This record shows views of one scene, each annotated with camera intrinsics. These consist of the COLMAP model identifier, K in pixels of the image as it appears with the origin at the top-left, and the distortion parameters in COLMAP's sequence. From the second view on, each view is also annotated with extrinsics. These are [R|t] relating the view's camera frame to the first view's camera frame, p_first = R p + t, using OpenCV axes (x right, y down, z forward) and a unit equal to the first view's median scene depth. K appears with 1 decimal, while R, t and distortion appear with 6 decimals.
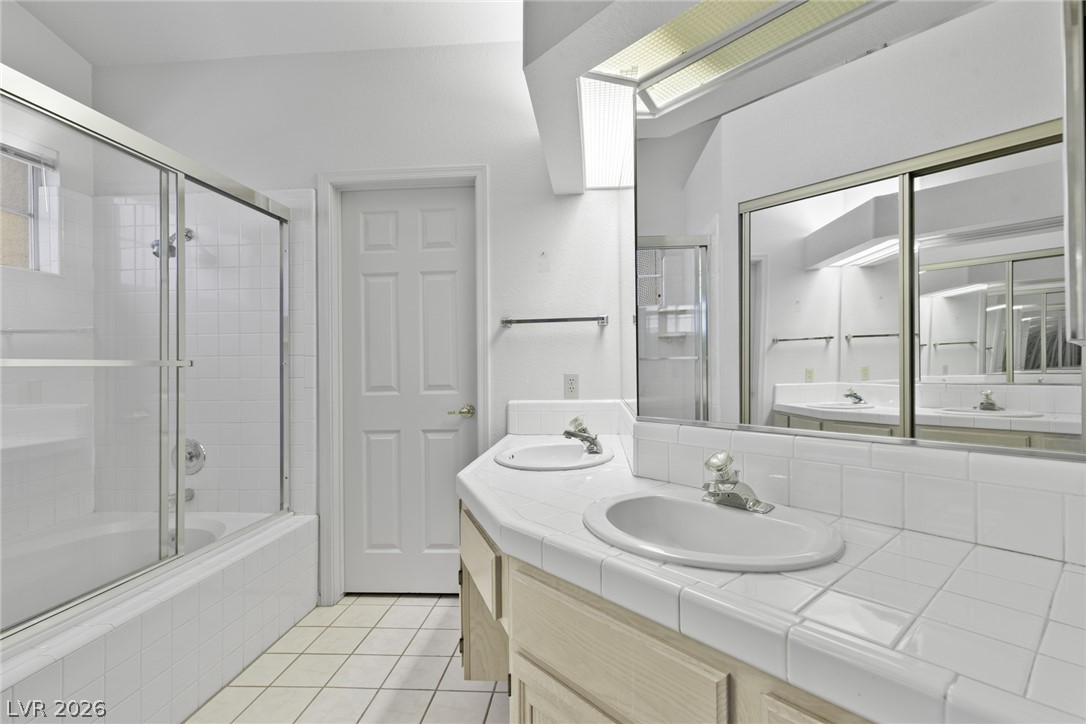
lens RADIAL K [[497.7, 0, 555.8], [0, 497.7, 363.7], [0, 0, 1]] dist [0.011832, -0.000722]
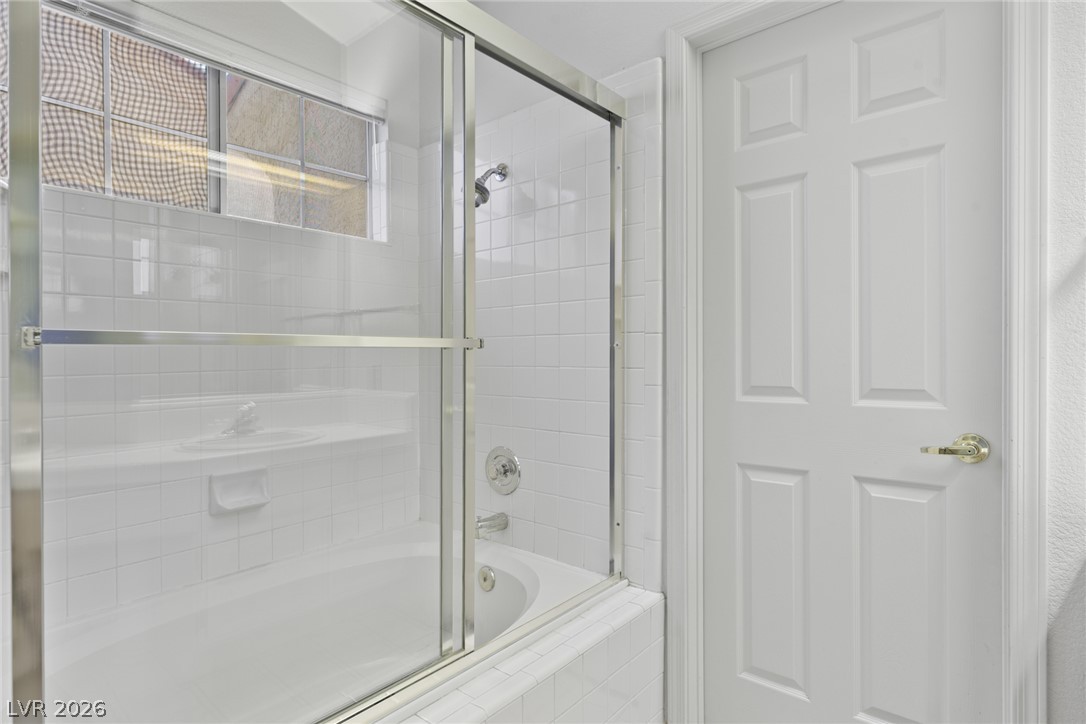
lens RADIAL K [[586.0, 0, 542.1], [0, 586.0, 357.4], [0, 0, 1]] dist [-0.026793, -0.000203]
pose [[0.811934, 0.010208, -0.583660, -0.184321], [-0.001783, 0.999886, 0.015007, 0.004041], [0.583747, -0.011144, 0.811859, 0.338808]]
